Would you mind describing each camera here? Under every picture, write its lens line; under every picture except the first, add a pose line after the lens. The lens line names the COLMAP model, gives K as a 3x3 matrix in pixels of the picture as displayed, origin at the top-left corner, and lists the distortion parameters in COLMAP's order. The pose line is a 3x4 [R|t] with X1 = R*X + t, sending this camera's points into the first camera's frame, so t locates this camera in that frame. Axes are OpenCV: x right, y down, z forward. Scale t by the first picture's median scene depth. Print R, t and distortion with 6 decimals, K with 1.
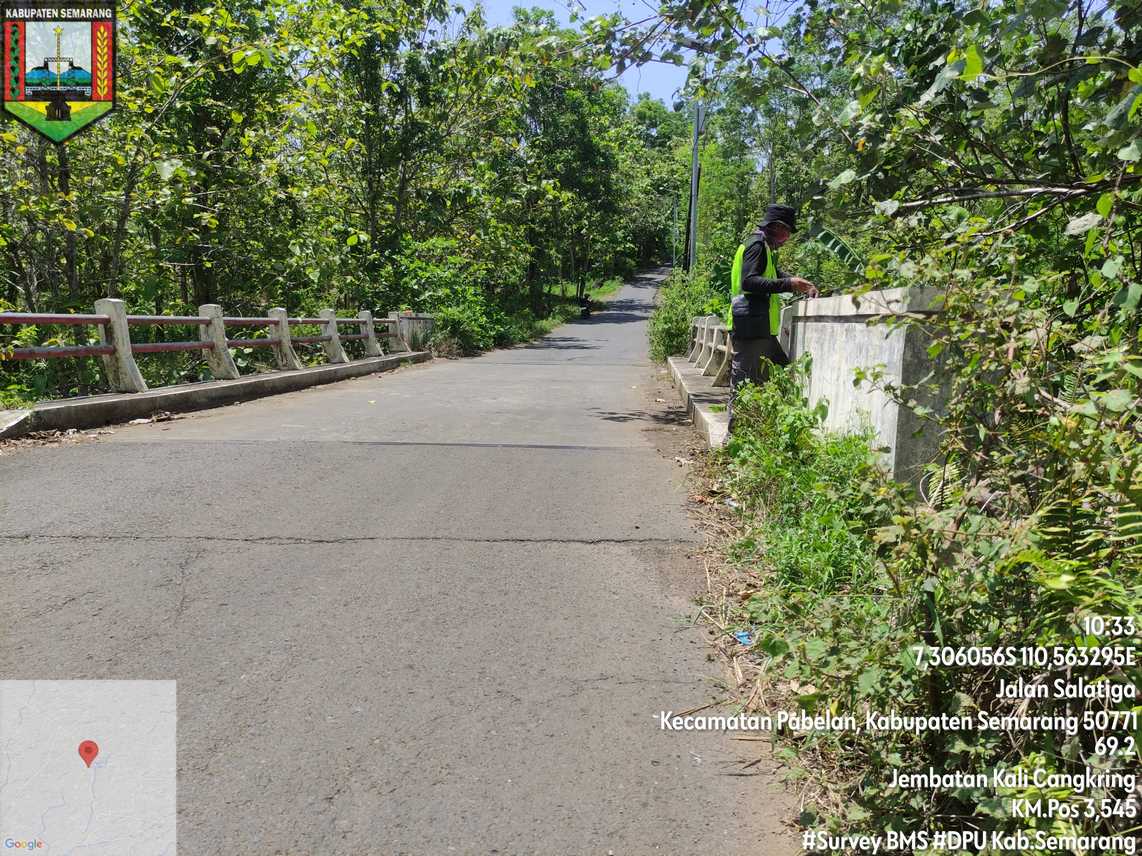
lens RADIAL K [[841.2, 0, 569.1], [0, 841.2, 424.4], [0, 0, 1]] dist [0.053738, -0.057451]
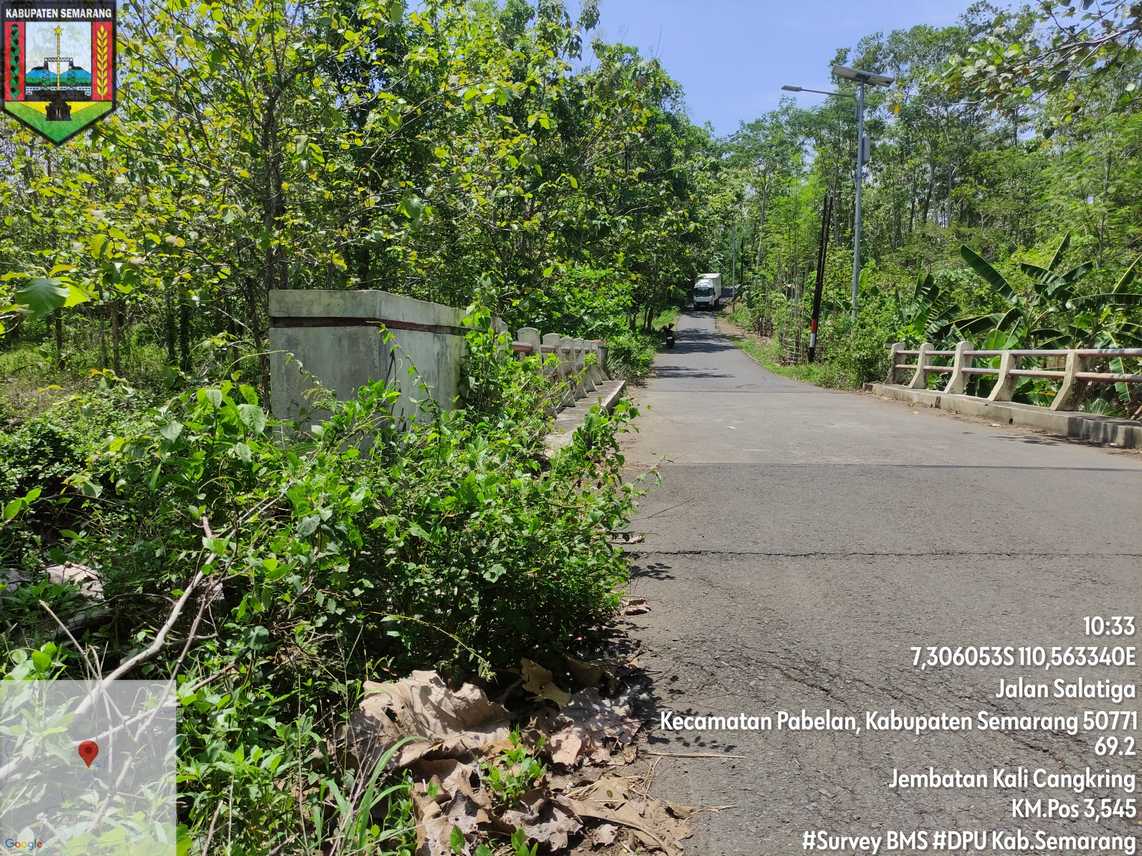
lens RADIAL K [[841.2, 0, 569.1], [0, 841.2, 424.4], [0, 0, 1]] dist [0.053738, -0.057451]
pose [[0.999890, -0.006467, -0.013322, -0.206920], [0.005976, 0.999315, -0.036522, 0.002544], [0.013549, 0.036439, 0.999244, -0.002094]]
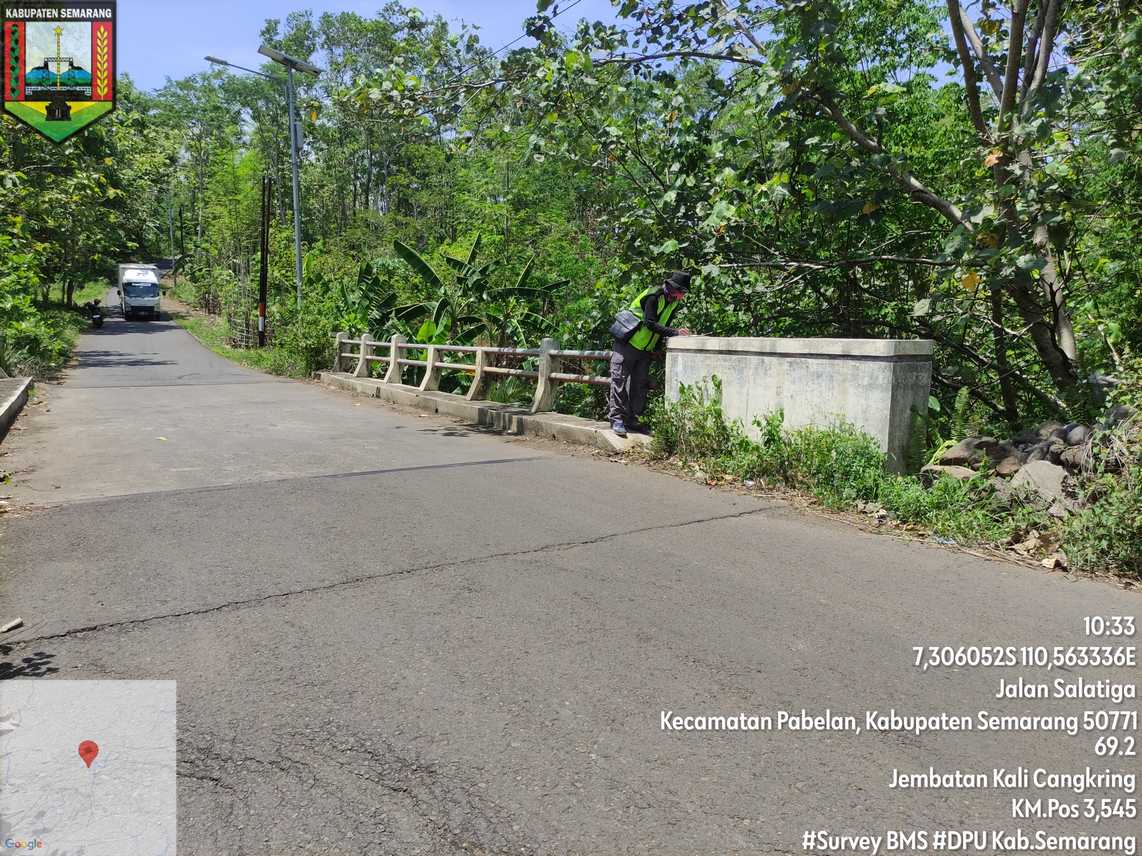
lens RADIAL K [[841.2, 0, 569.1], [0, 841.2, 424.4], [0, 0, 1]] dist [0.053738, -0.057451]
pose [[0.822968, -0.074527, 0.563178, -0.194627], [0.076626, 0.996860, 0.019945, -0.013210], [-0.562896, 0.026741, 0.826095, -0.008920]]
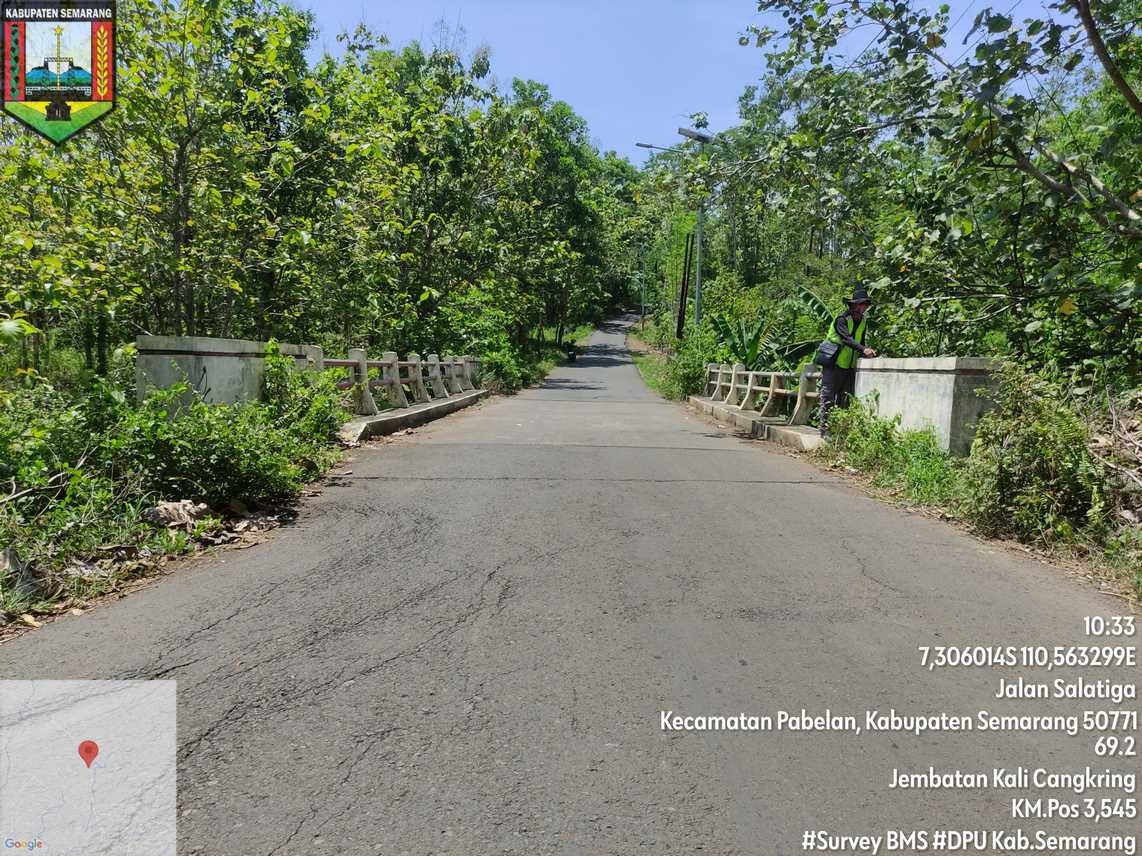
lens RADIAL K [[841.2, 0, 569.1], [0, 841.2, 424.4], [0, 0, 1]] dist [0.053738, -0.057451]
pose [[0.998057, 0.007912, 0.061800, -0.118547], [-0.004827, 0.998742, -0.049909, 0.019928], [-0.062117, 0.049514, 0.996840, -0.178048]]
